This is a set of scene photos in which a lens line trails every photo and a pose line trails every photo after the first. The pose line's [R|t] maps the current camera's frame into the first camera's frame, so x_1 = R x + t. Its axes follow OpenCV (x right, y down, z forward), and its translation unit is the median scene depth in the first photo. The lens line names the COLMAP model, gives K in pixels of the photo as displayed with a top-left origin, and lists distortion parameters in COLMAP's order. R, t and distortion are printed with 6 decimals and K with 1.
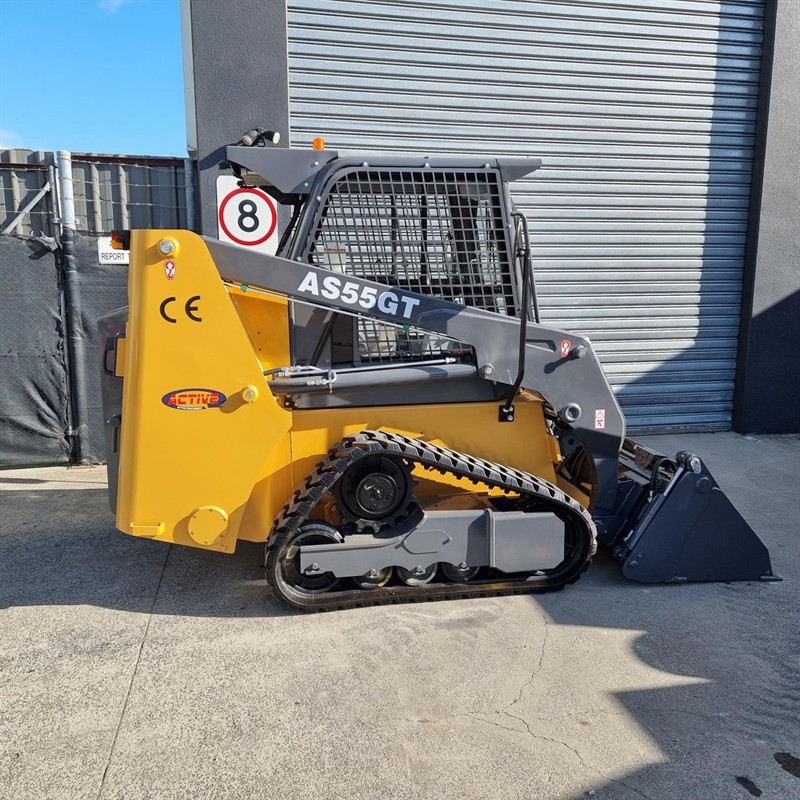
lens RADIAL K [[742.8, 0, 401.8], [0, 742.8, 393.4], [0, 0, 1]] dist [0.036683, 0.000000]
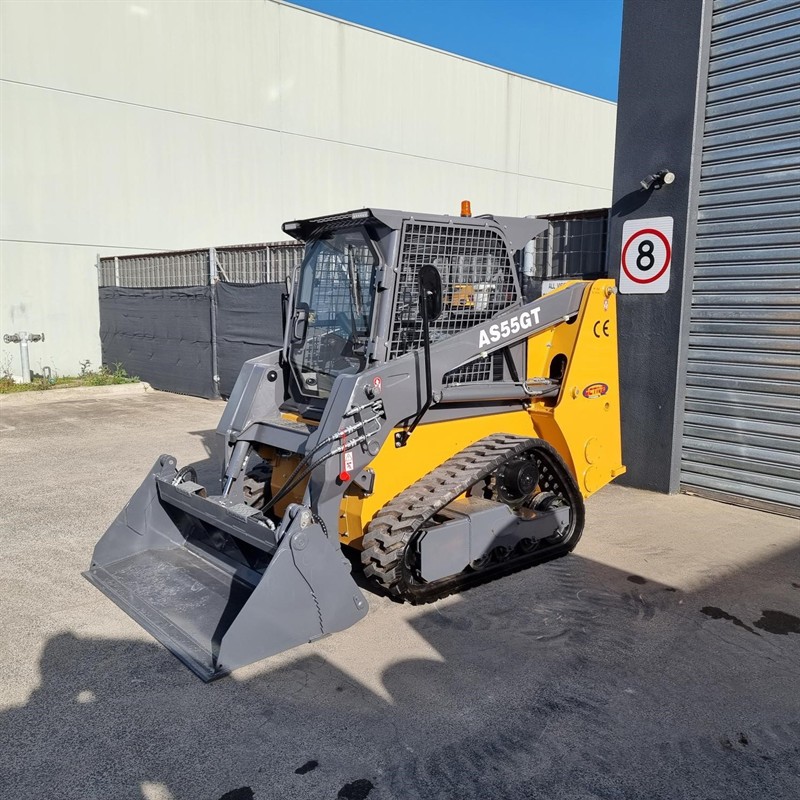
lens RADIAL K [[742.8, 0, 391.5], [0, 742.8, 399.5], [0, 0, 1]] dist [0.036683, 0.000000]
pose [[0.458798, 0.115807, -0.880961, 0.955436], [-0.147152, 0.987682, 0.053201, -0.067337], [0.876271, 0.105227, 0.470188, 0.349404]]
